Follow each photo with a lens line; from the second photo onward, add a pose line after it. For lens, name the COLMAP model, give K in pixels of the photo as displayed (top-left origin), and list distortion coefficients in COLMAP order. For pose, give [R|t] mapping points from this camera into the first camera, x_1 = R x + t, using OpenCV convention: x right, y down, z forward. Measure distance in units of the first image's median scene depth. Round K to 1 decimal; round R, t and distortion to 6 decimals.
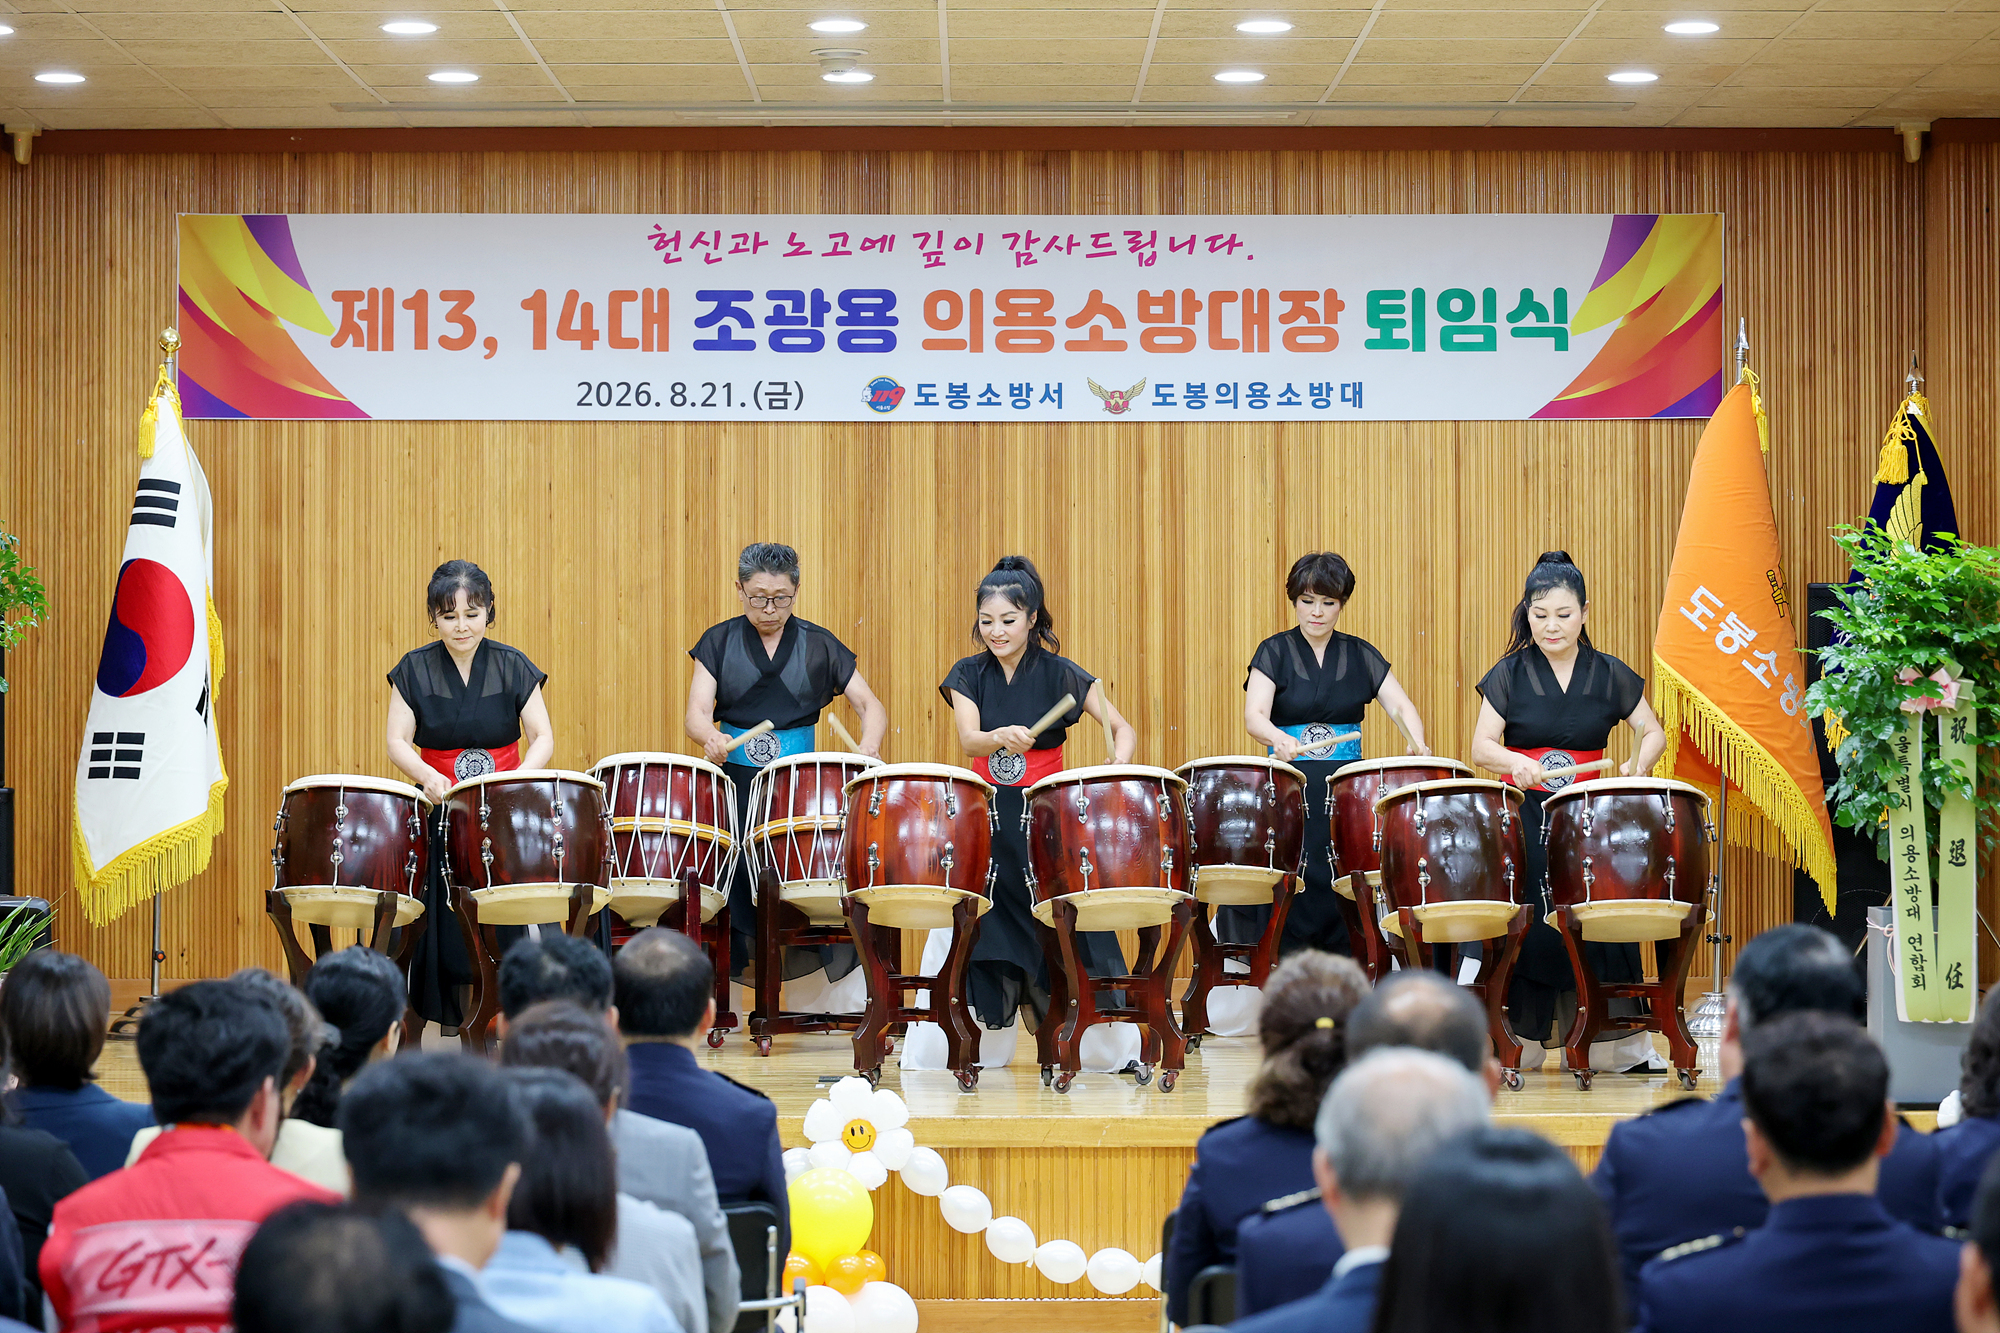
lens RADIAL K [[5112.6, 0, 1000.7], [0, 5112.6, 667.2], [0, 0, 1]] dist [-0.068546, 0.000000]
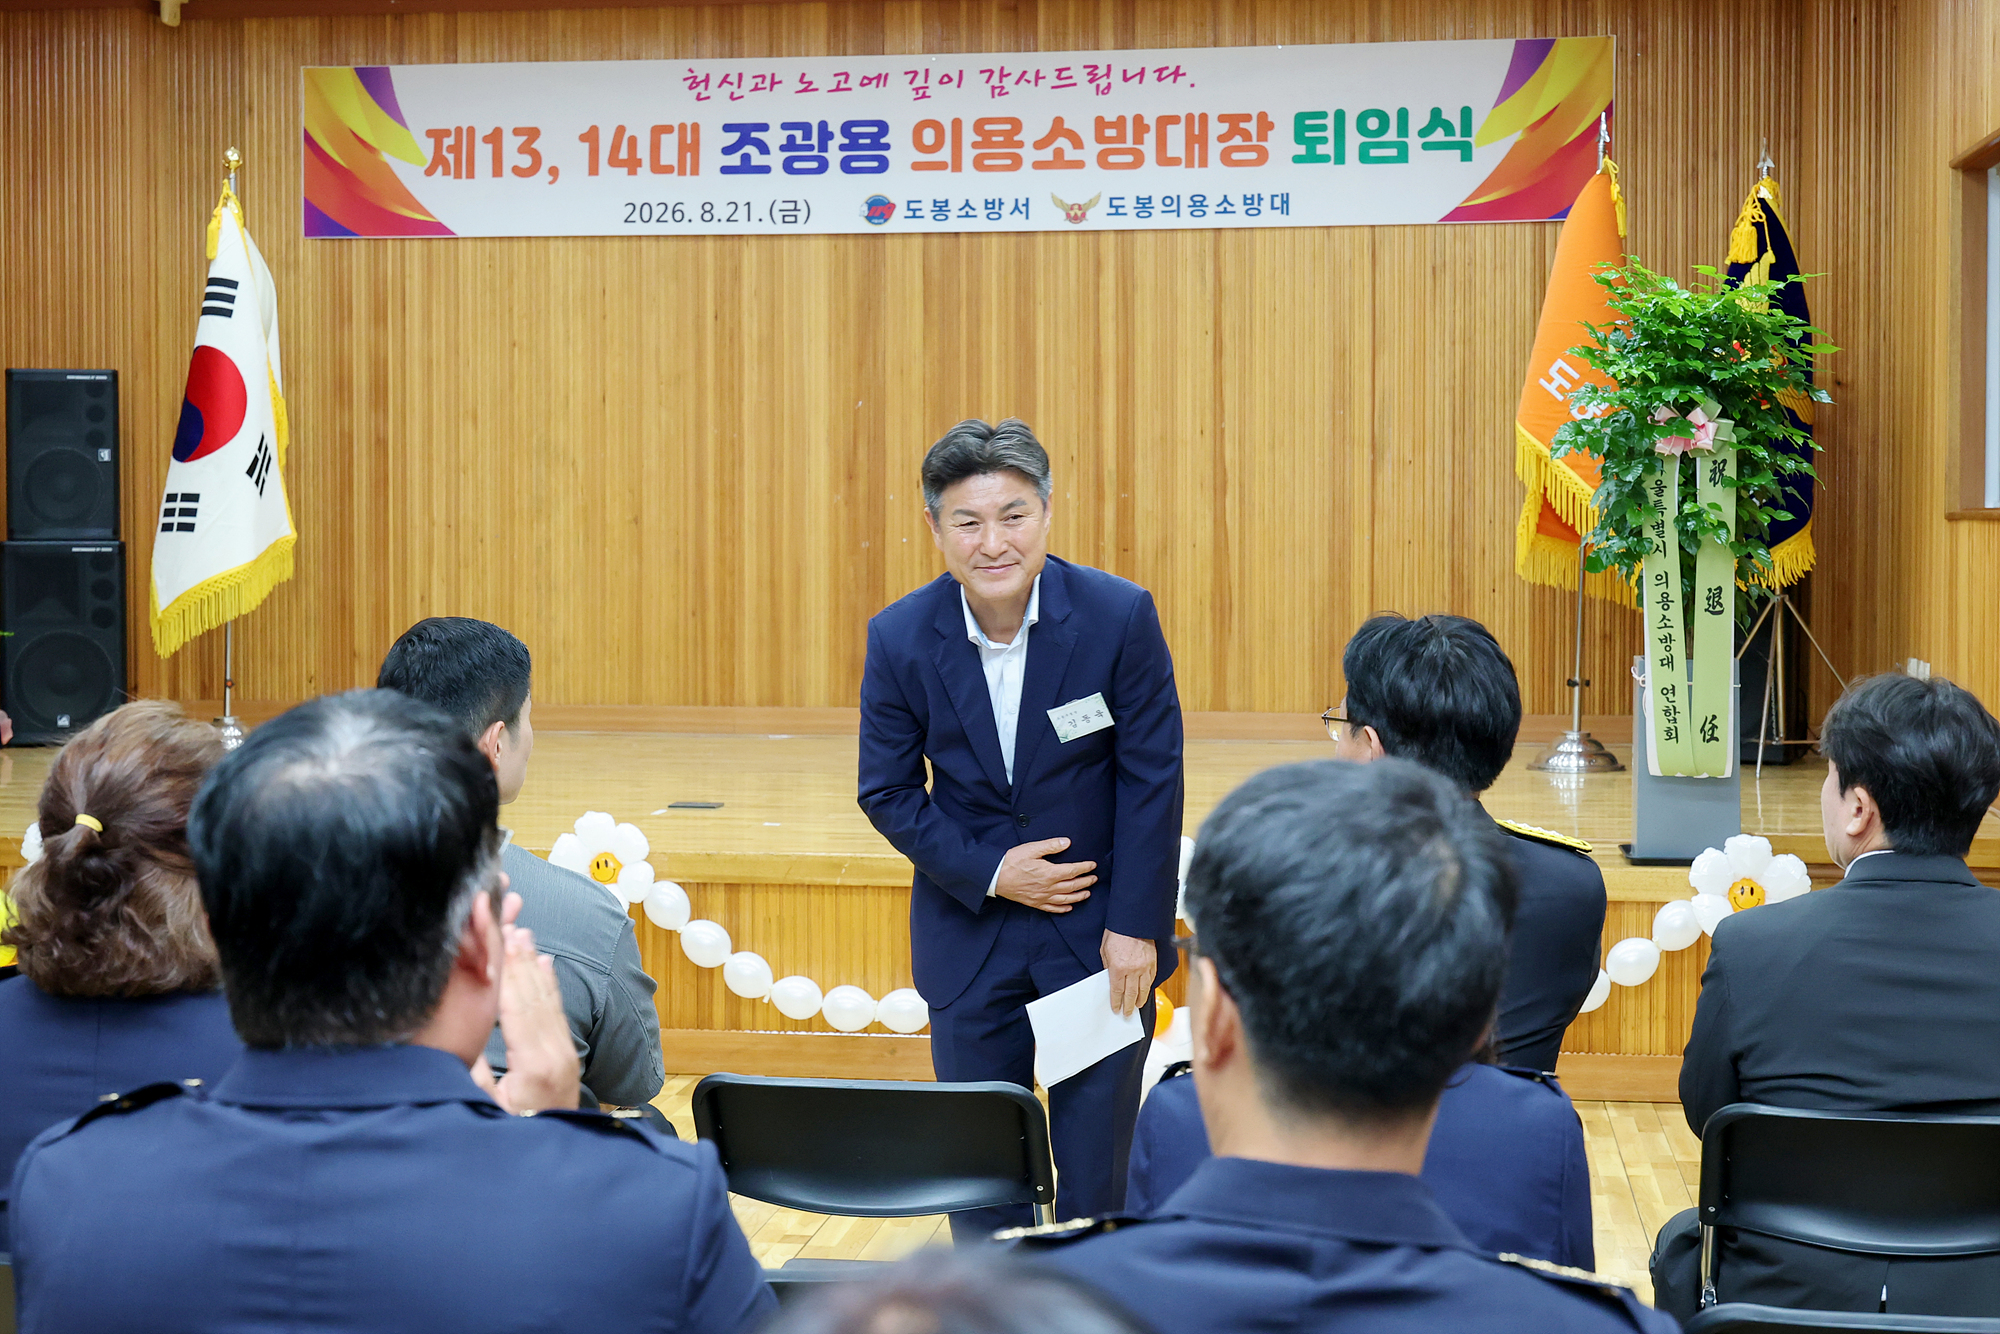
lens RADIAL K [[2859.1, 0, 1012.1], [0, 2859.1, 624.0], [0, 0, 1]] dist [0.018692, 0.000000]
pose [[0.986372, 0.007572, -0.164358, 0.116154], [-0.001153, 0.999234, 0.039120, 0.015830], [0.164528, -0.038398, 0.985625, 0.355895]]
